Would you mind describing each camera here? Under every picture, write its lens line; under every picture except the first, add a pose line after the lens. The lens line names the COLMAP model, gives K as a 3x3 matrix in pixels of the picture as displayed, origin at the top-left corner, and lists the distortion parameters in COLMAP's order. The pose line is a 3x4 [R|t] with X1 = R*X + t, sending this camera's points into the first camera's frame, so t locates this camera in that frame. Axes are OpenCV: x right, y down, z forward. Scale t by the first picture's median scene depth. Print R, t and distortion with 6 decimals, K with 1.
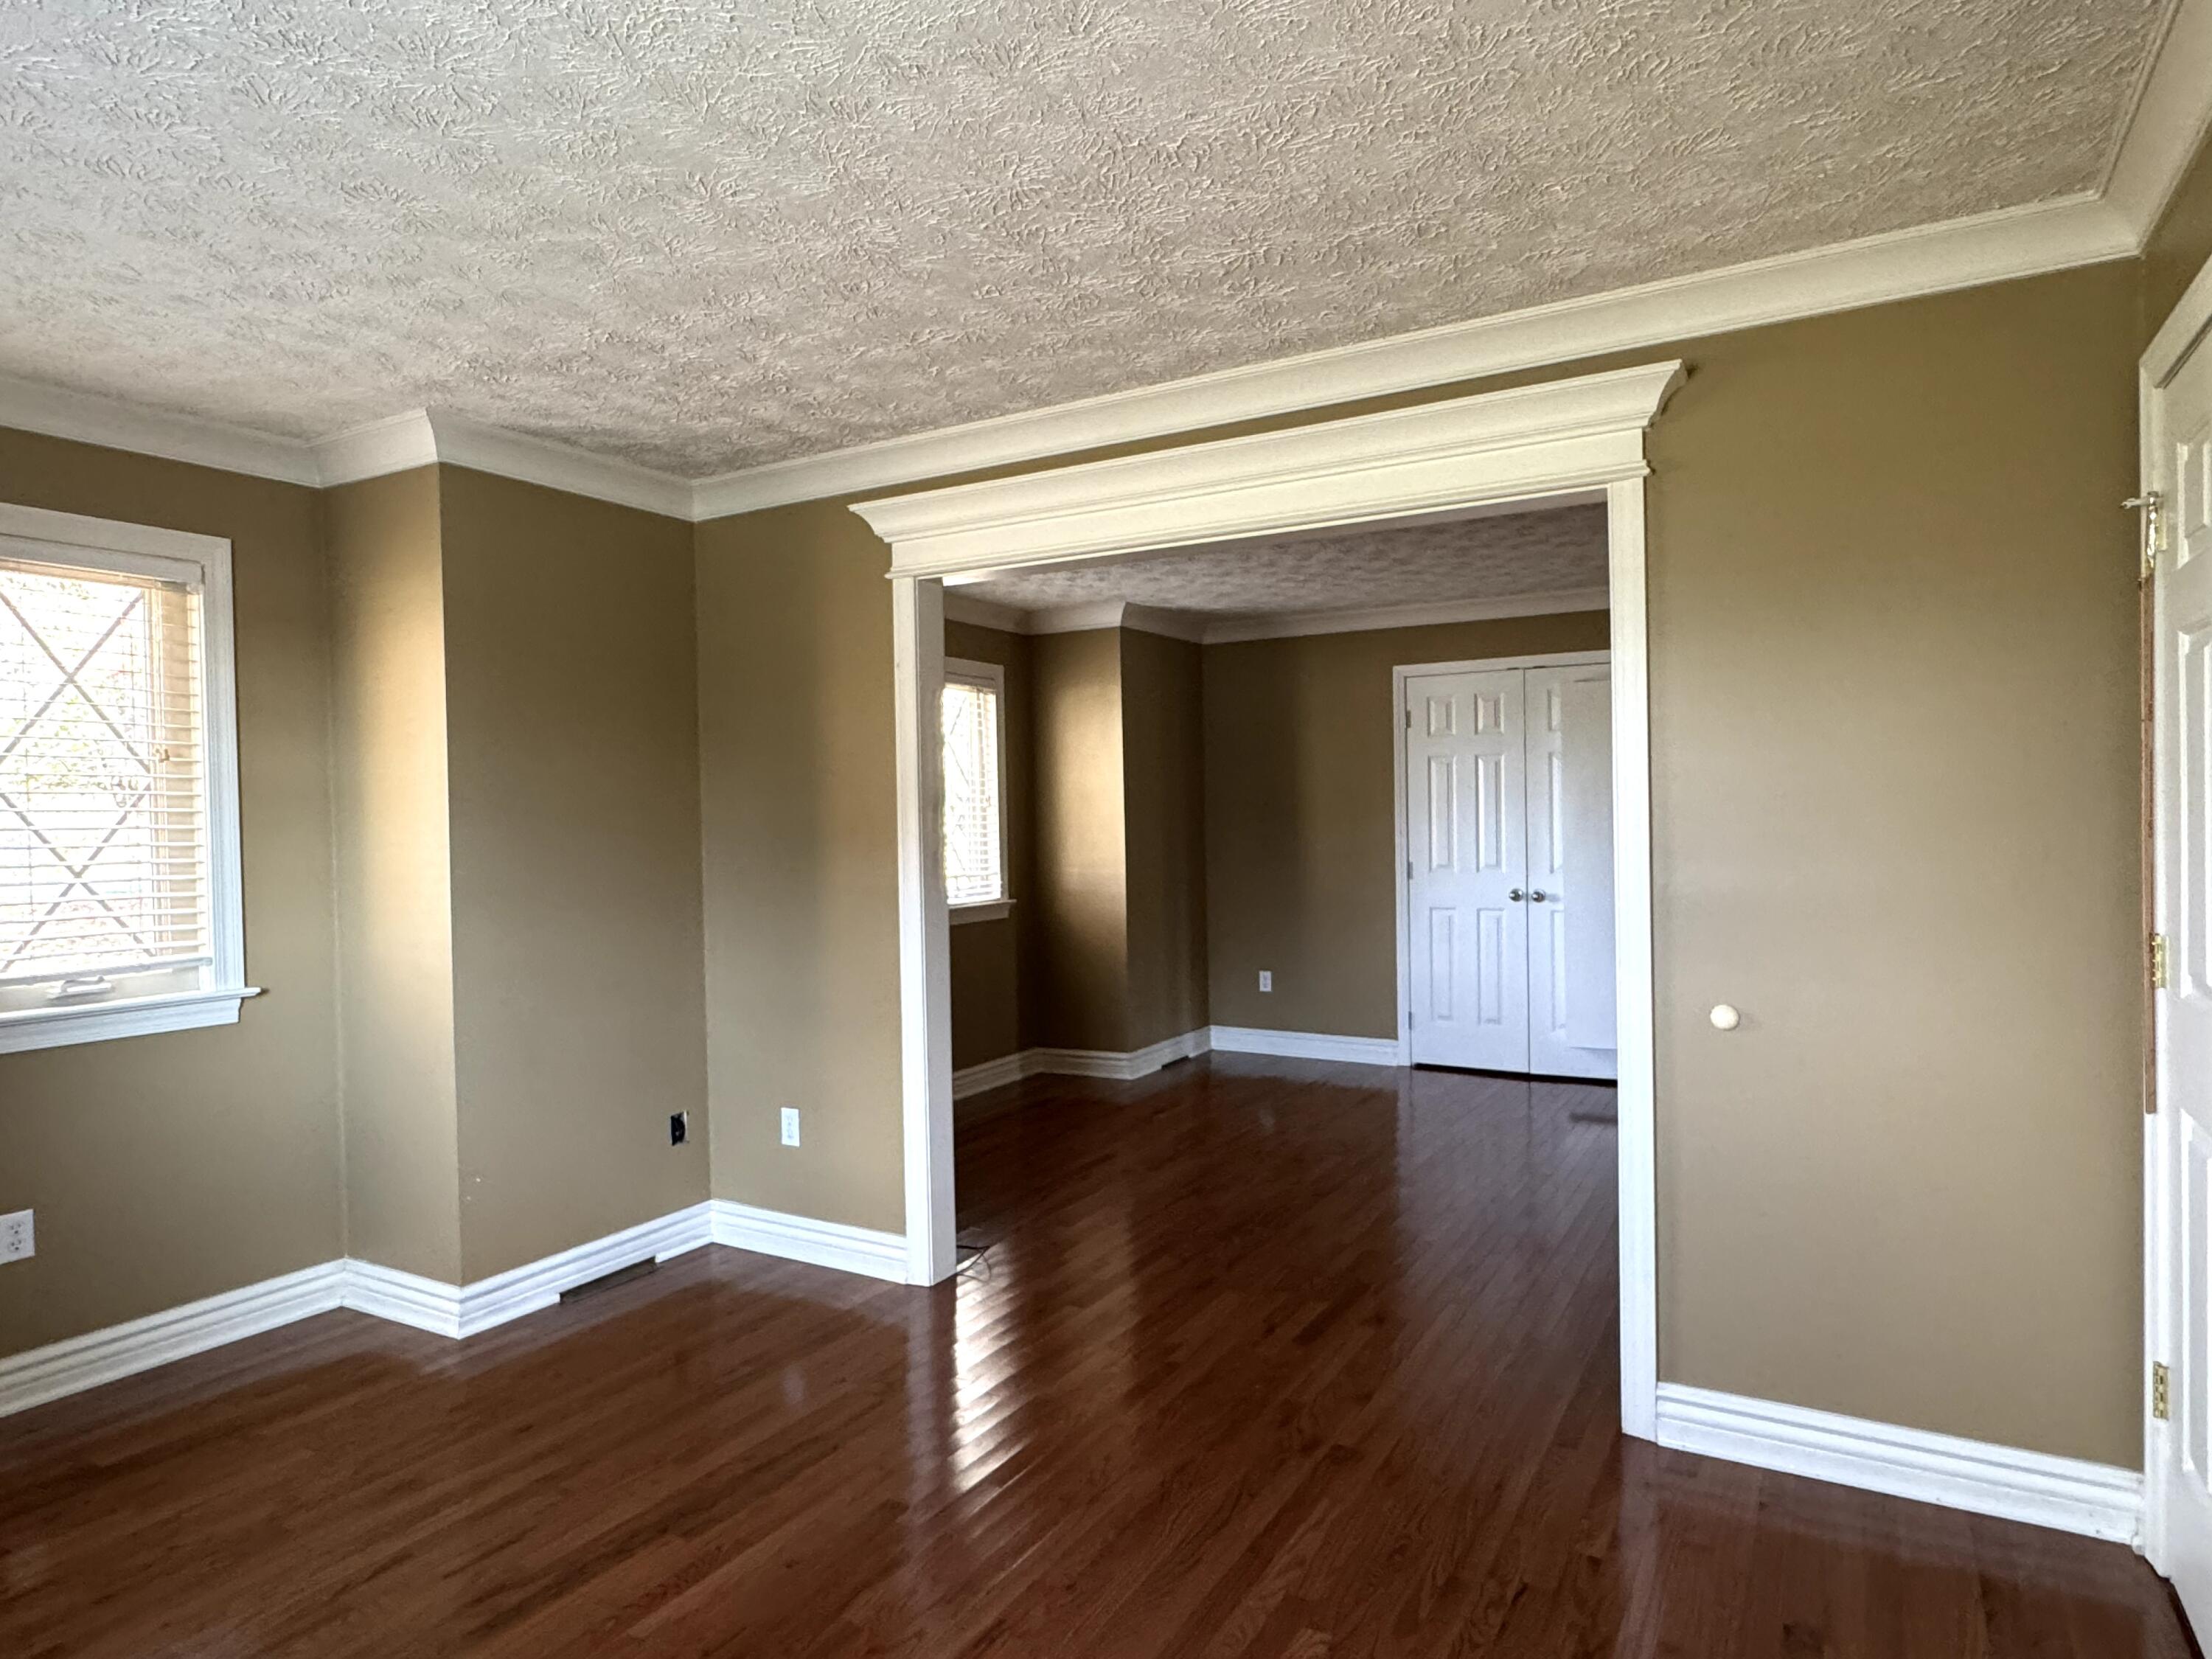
lens RADIAL K [[1256.4, 0, 1118.1], [0, 1256.4, 824.6], [0, 0, 1]] dist [-0.015440, -0.001110]
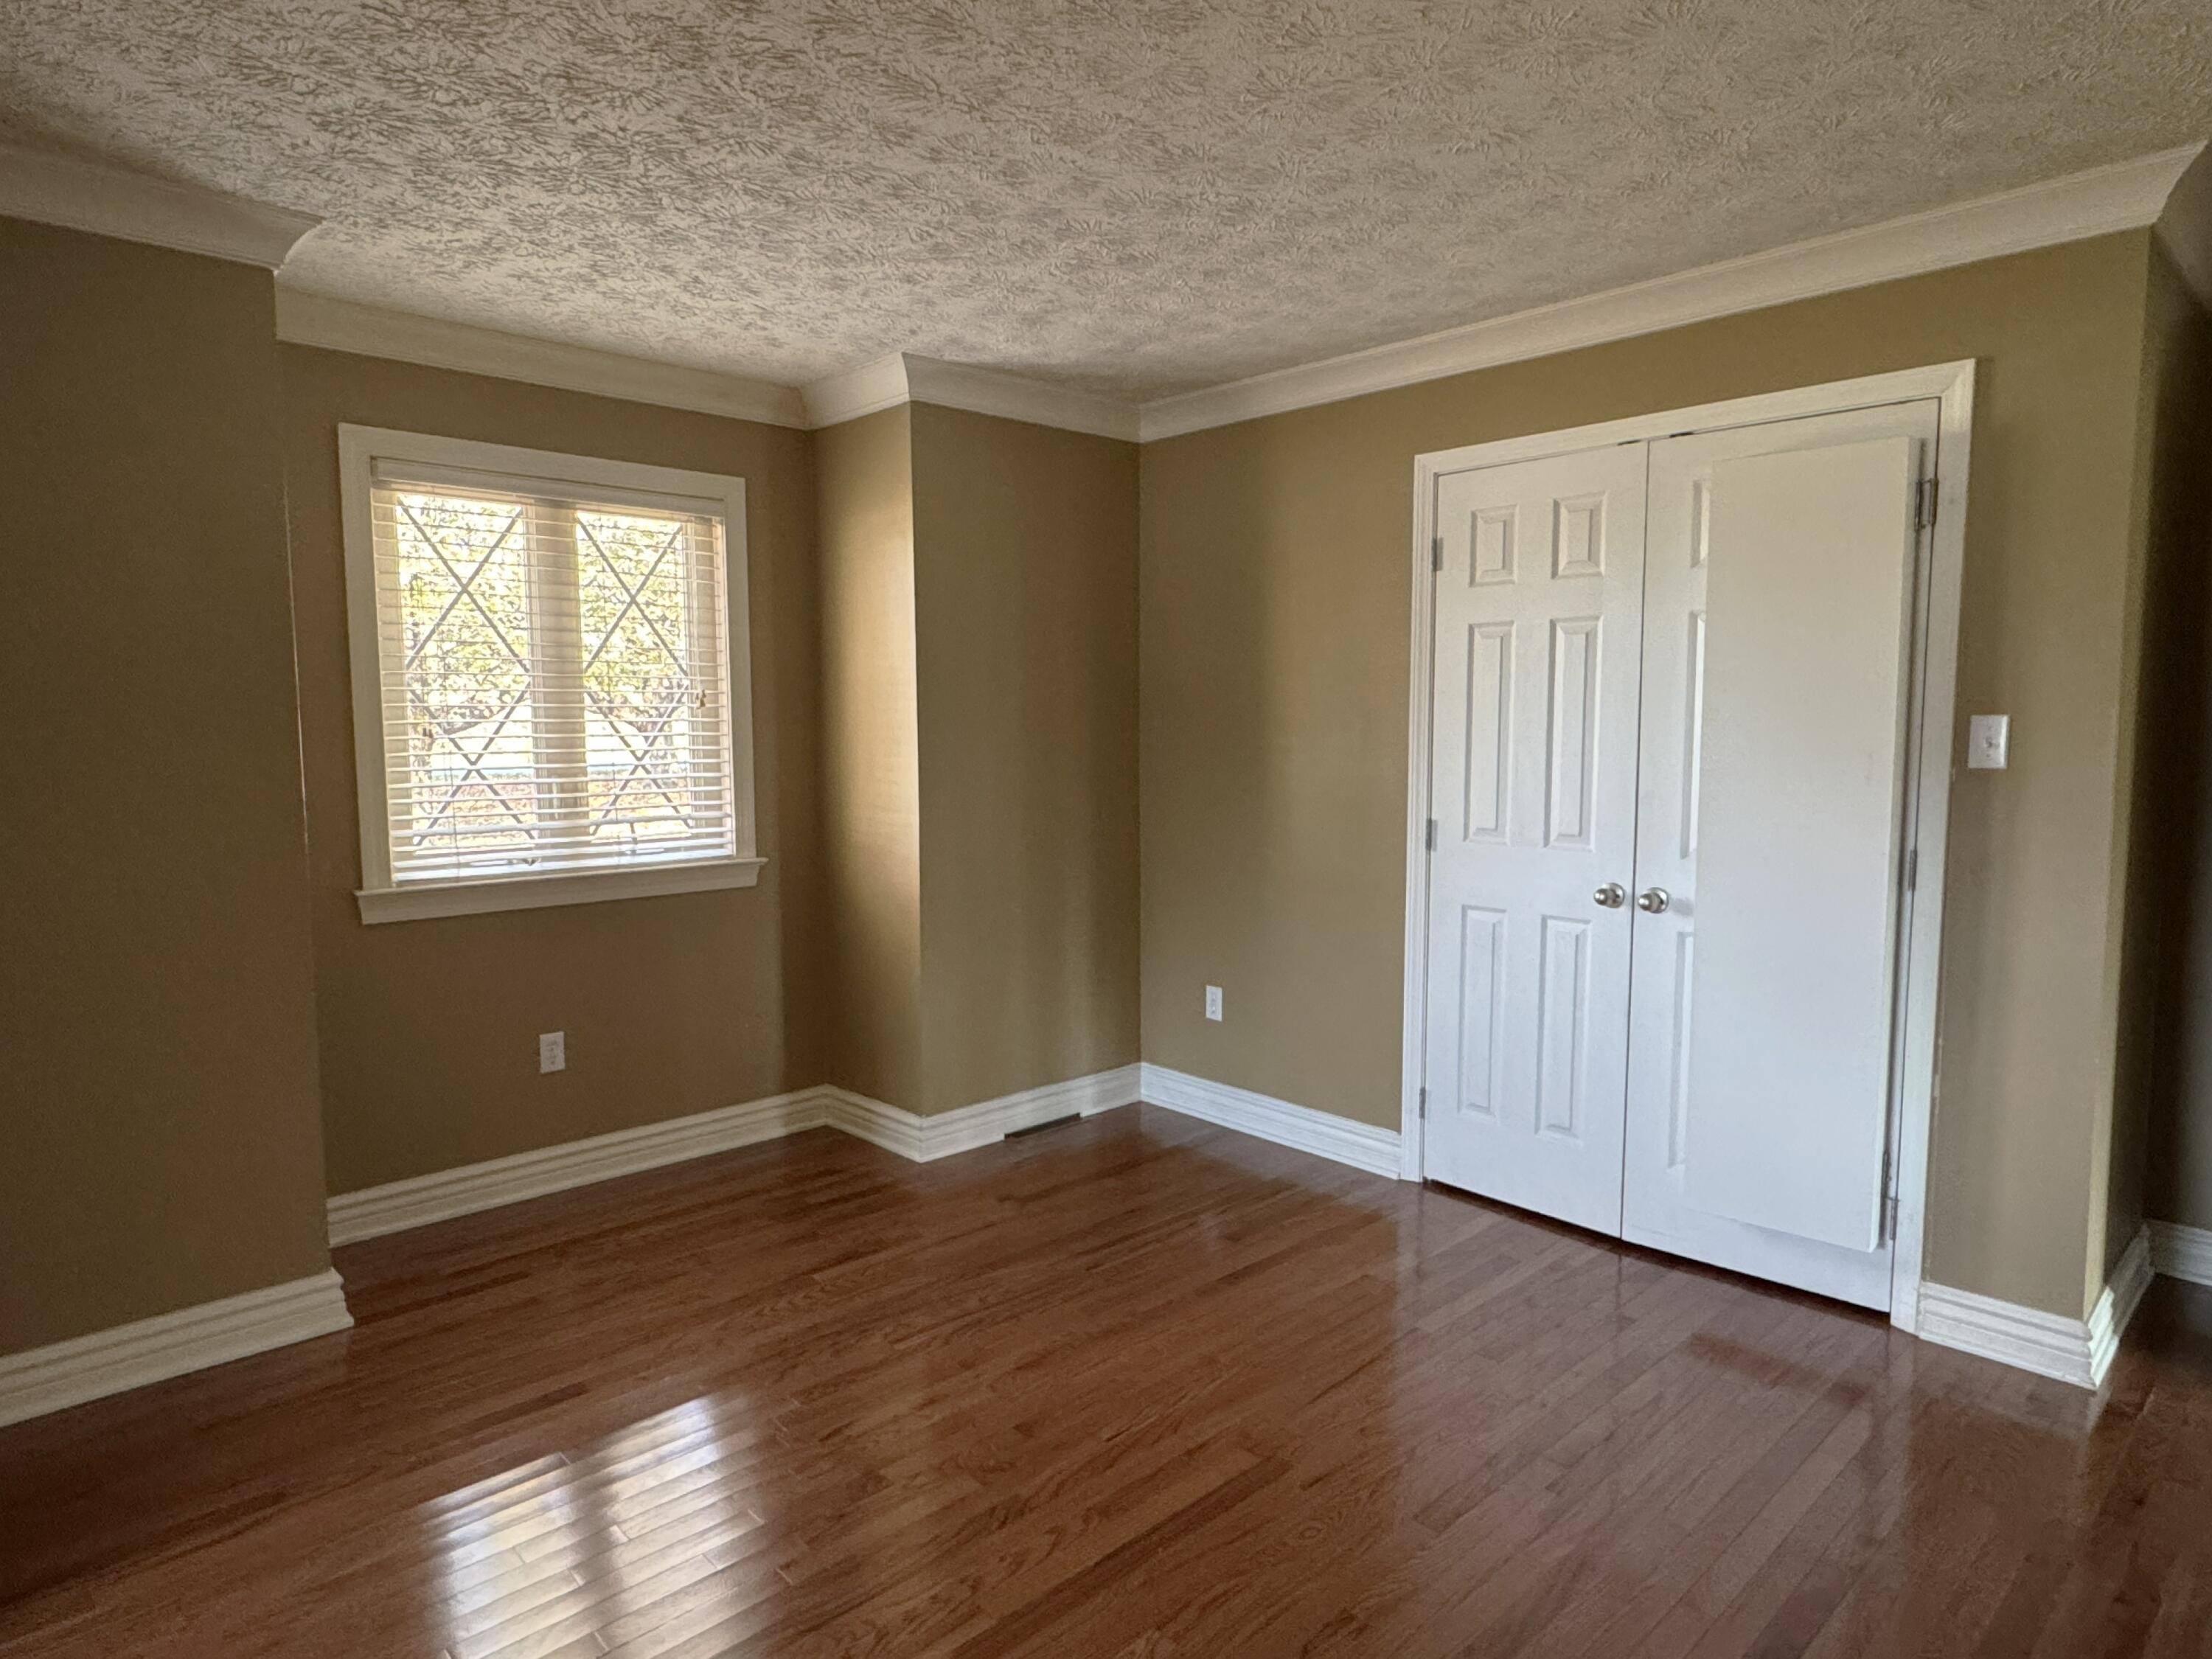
lens RADIAL K [[1256.4, 0, 1112.4], [0, 1256.4, 825.8], [0, 0, 1]] dist [-0.015440, -0.001110]
pose [[0.959320, 0.037916, -0.279764, 0.249307], [-0.016431, 0.996759, 0.078746, -0.007879], [0.281843, -0.070946, 0.956834, 0.433069]]
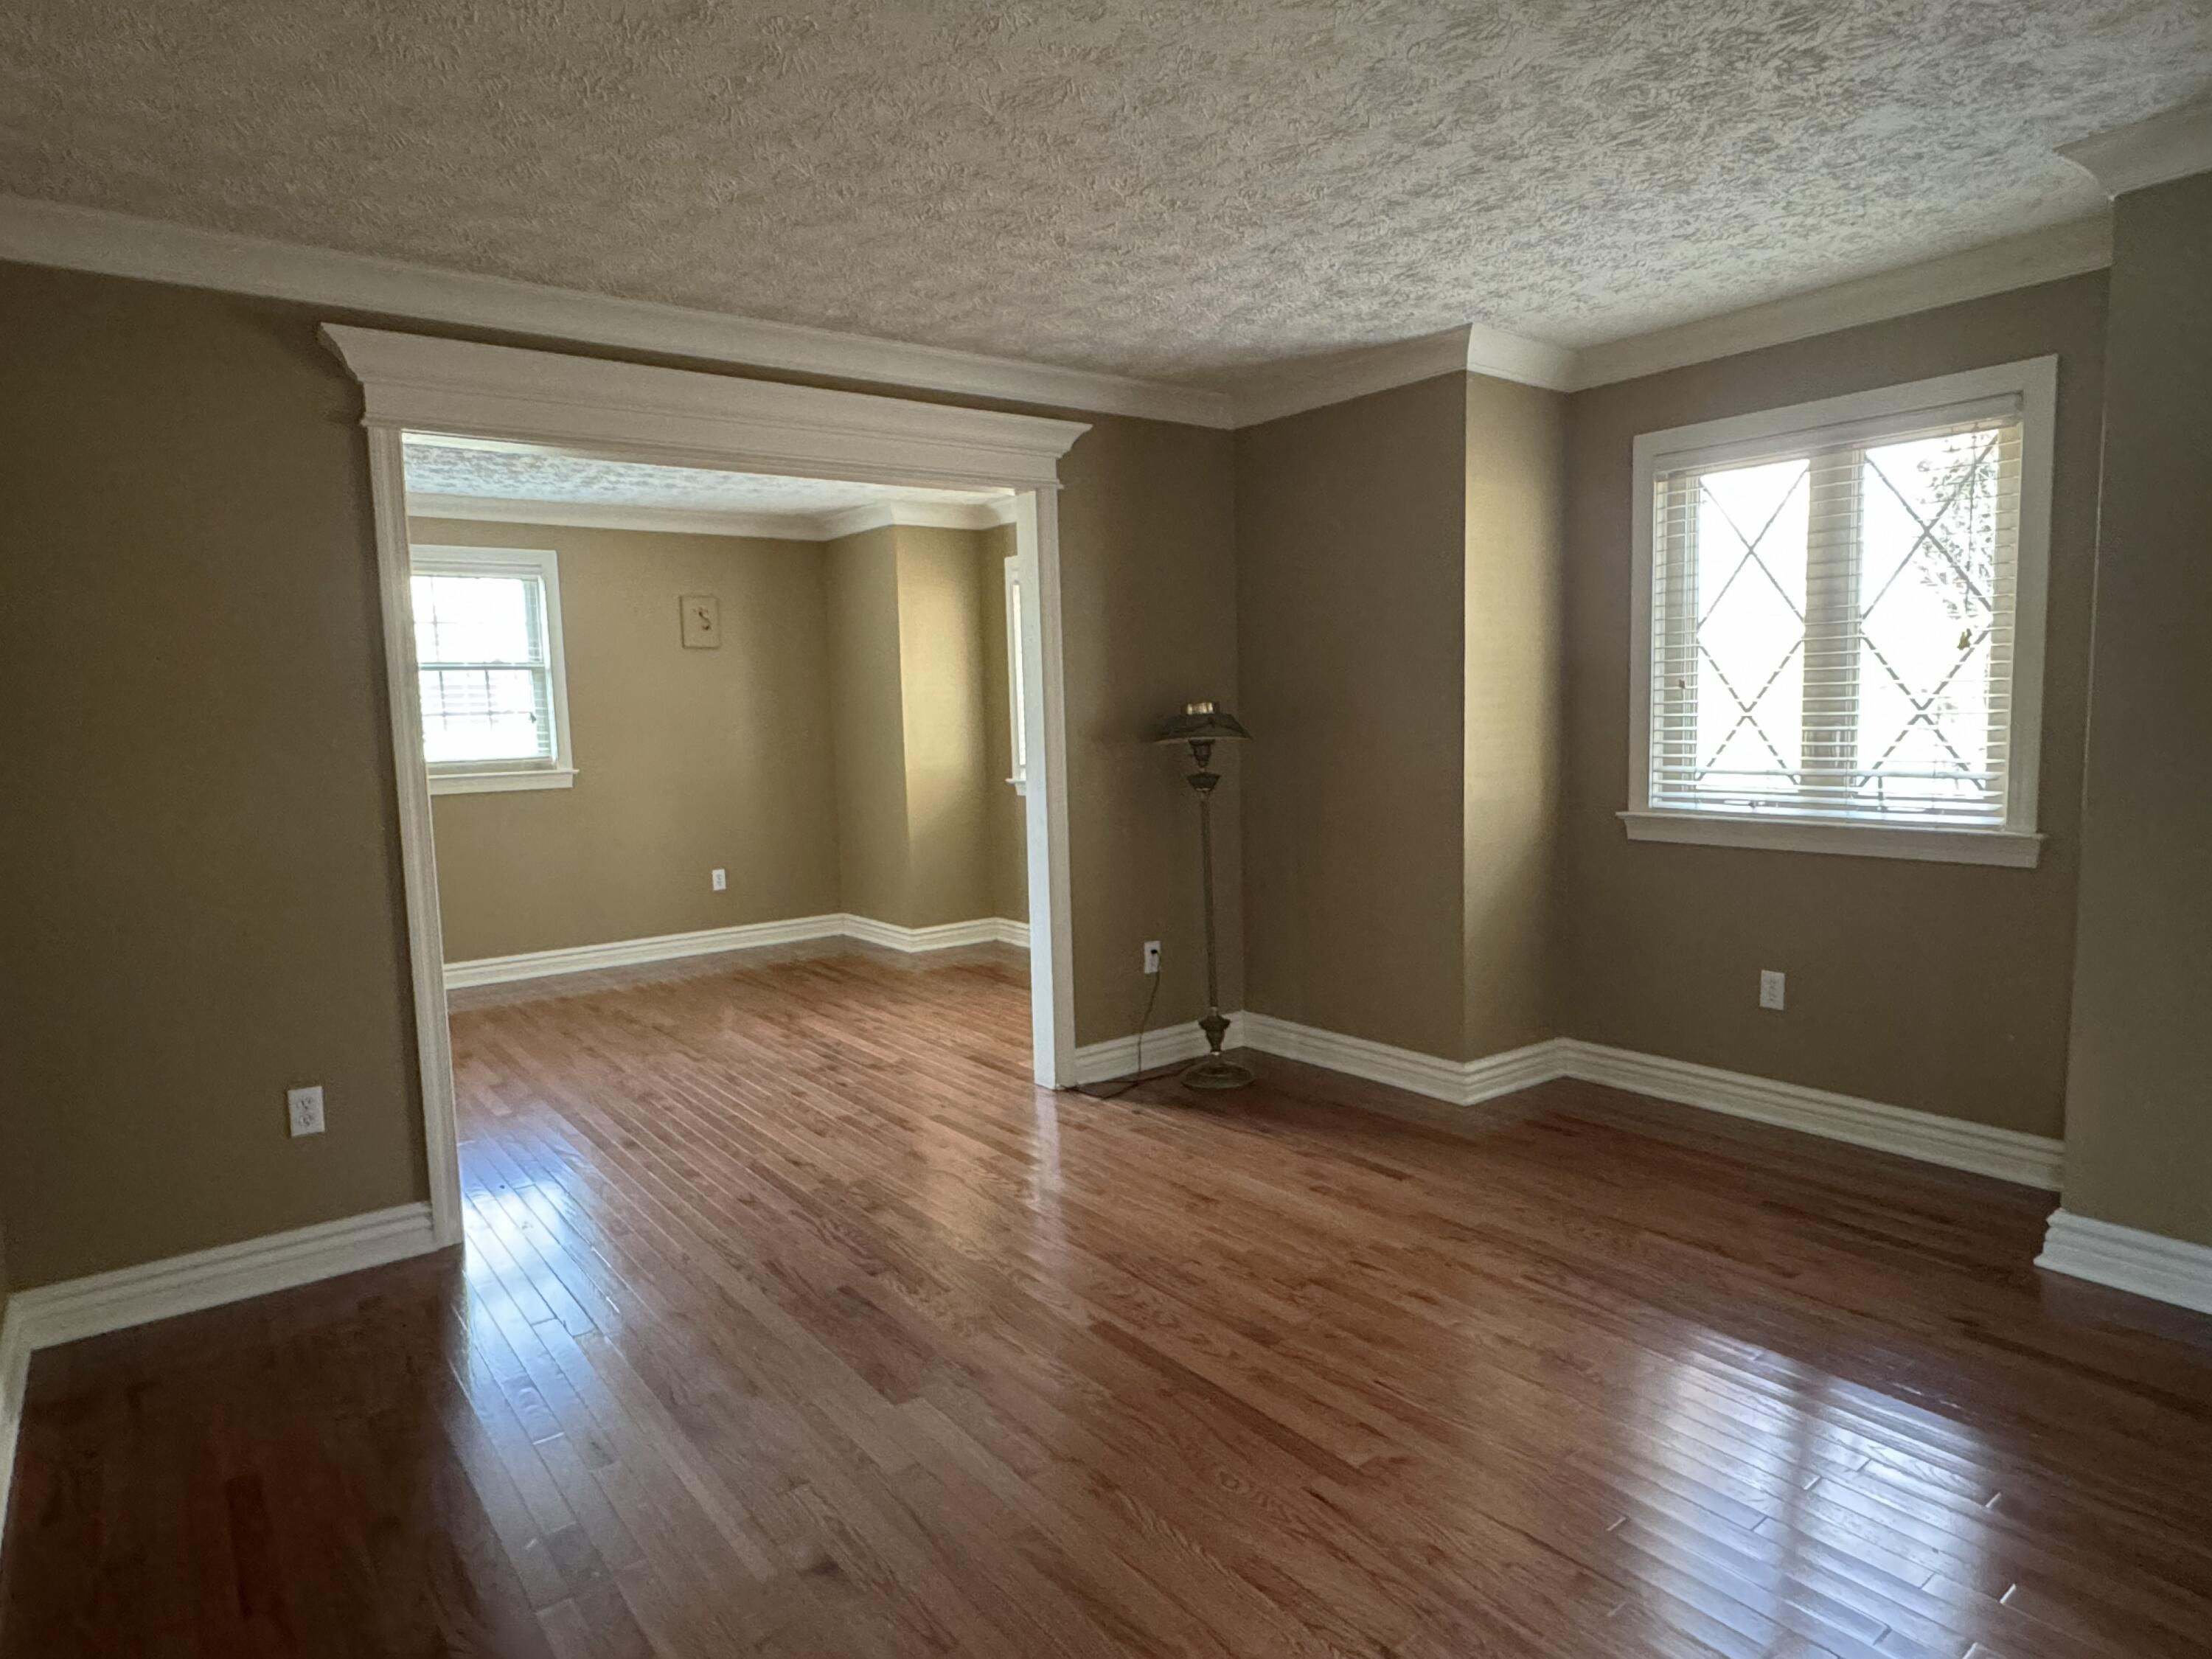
lens RADIAL K [[1256.4, 0, 1107.0], [0, 1256.4, 841.3], [0, 0, 1]] dist [-0.015440, -0.001110]
pose [[-0.371609, 0.132370, -0.918904, 2.797549], [0.030330, 0.990986, 0.130488, -0.061290], [0.927894, 0.020620, -0.372274, 4.364652]]
